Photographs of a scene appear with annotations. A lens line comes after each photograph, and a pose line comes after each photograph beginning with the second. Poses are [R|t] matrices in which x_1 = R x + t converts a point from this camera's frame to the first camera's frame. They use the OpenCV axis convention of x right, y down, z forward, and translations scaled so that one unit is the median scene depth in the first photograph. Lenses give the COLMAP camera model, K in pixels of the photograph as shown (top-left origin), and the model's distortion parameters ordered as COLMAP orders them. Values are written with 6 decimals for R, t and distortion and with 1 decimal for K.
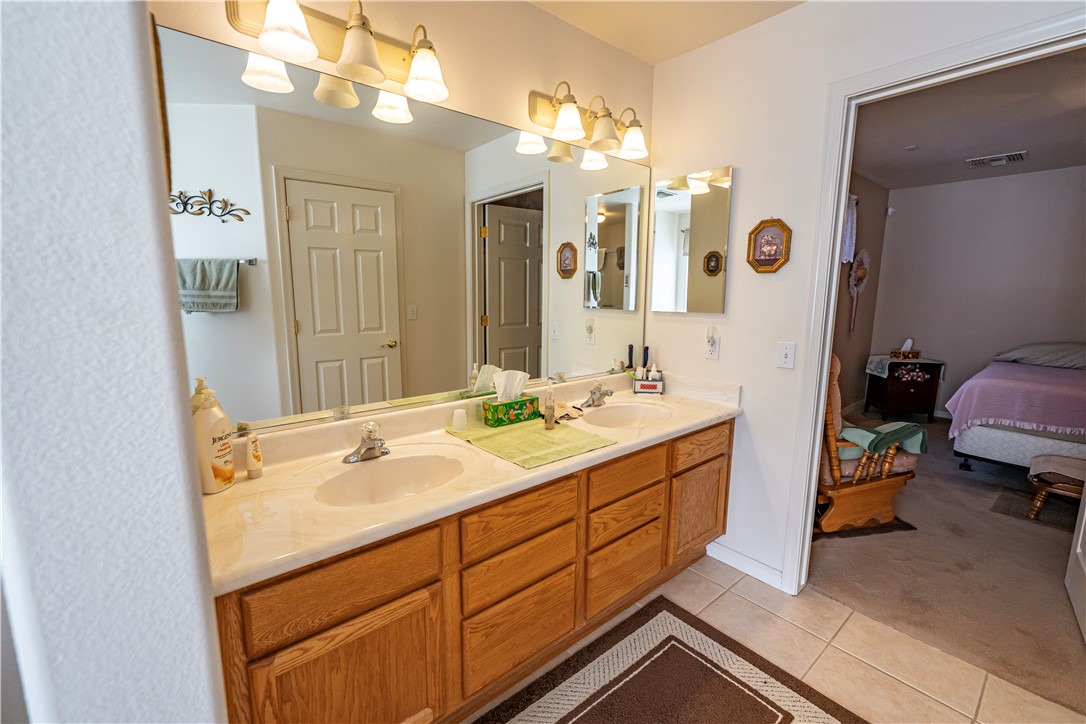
lens RADIAL K [[432.6, 0, 558.1], [0, 432.6, 353.7], [0, 0, 1]] dist [0.004620, 0.000324]
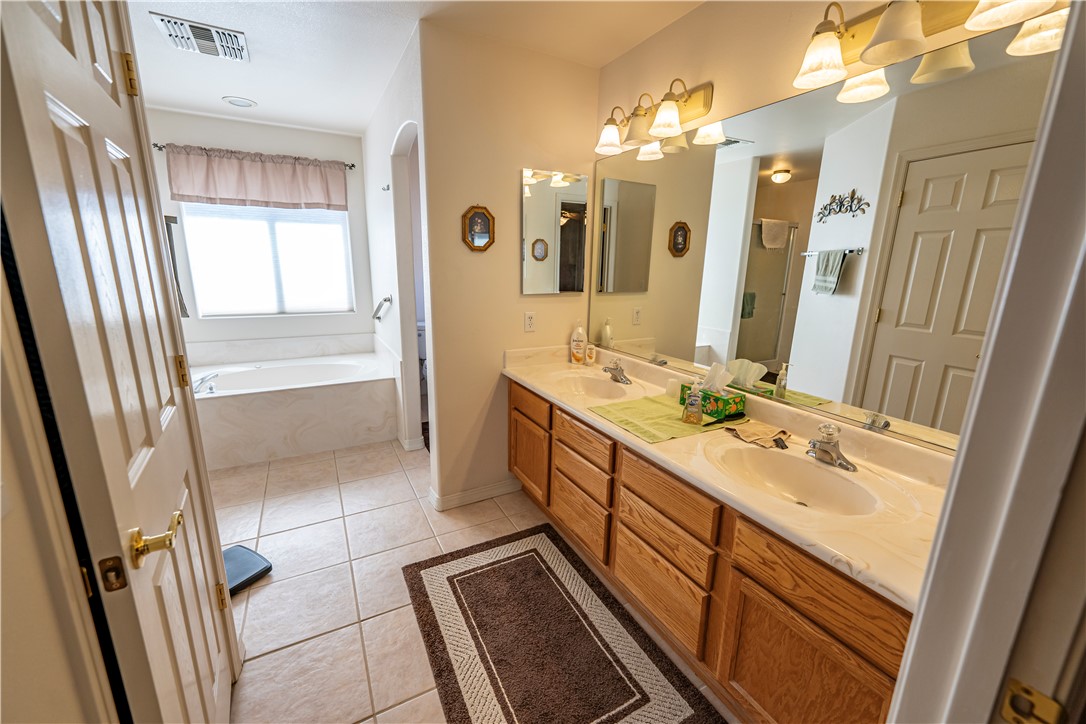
lens RADIAL K [[432.6, 0, 537.7], [0, 432.6, 361.6], [0, 0, 1]] dist [0.004620, 0.000324]
pose [[-0.203534, 0.211262, -0.956003, 1.014411], [-0.158999, 0.956348, 0.245189, -0.157151], [0.966071, 0.201908, -0.161059, 0.827014]]
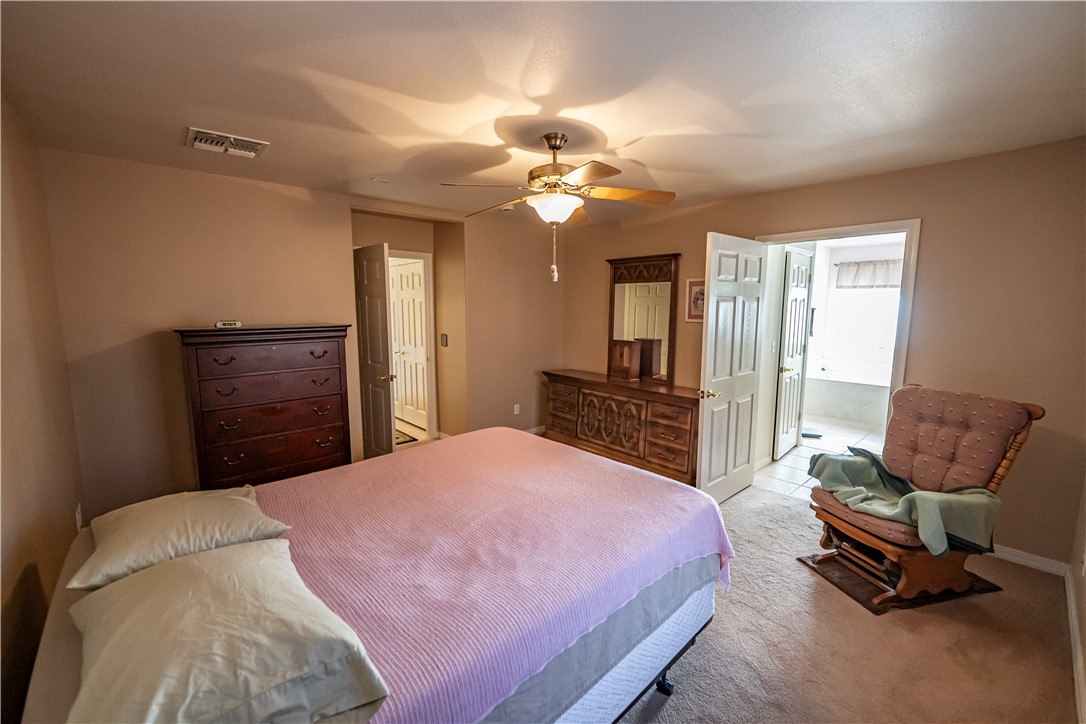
lens RADIAL K [[436.8, 0, 541.7], [0, 436.8, 358.8], [0, 0, 1]] dist [0.003892, -0.000809]
pose [[-0.999001, -0.003951, -0.044507, 2.217736], [-0.015862, 0.962565, 0.270588, -0.534388], [0.041772, 0.271023, -0.961666, 2.717744]]
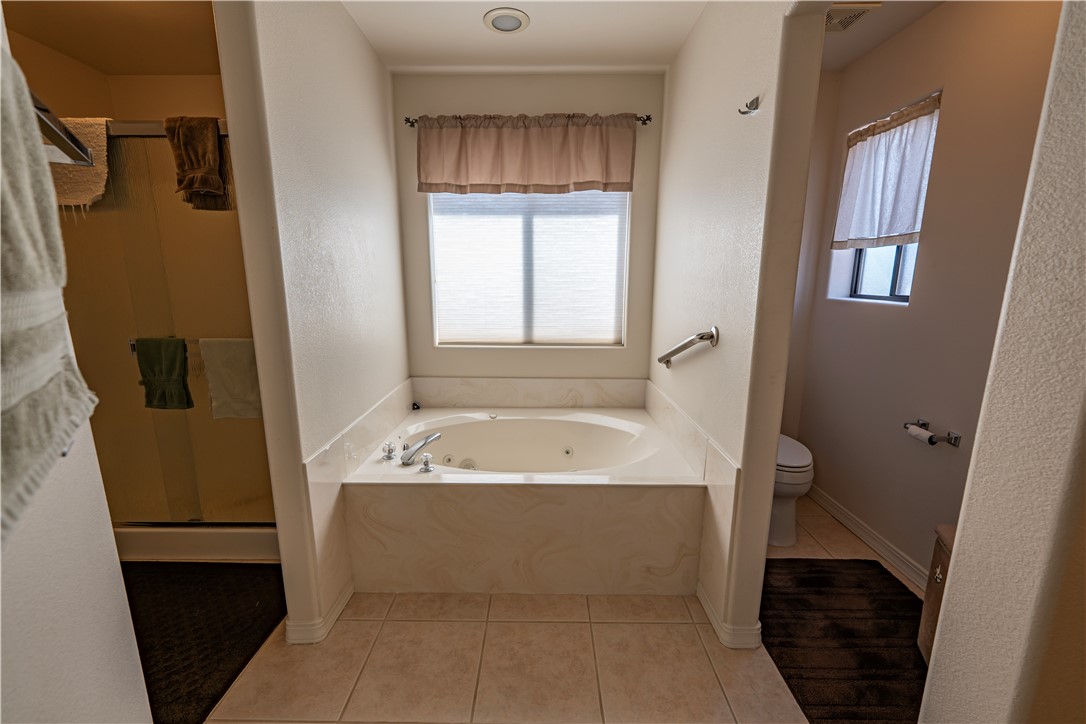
lens RADIAL K [[432.6, 0, 541.6], [0, 432.6, 359.6], [0, 0, 1]] dist [0.004620, 0.000324]
pose [[-0.638046, 0.139684, -0.757223, 0.269149], [-0.118062, 0.954032, 0.275470, -0.023314], [0.760894, 0.265162, -0.592225, 0.131155]]
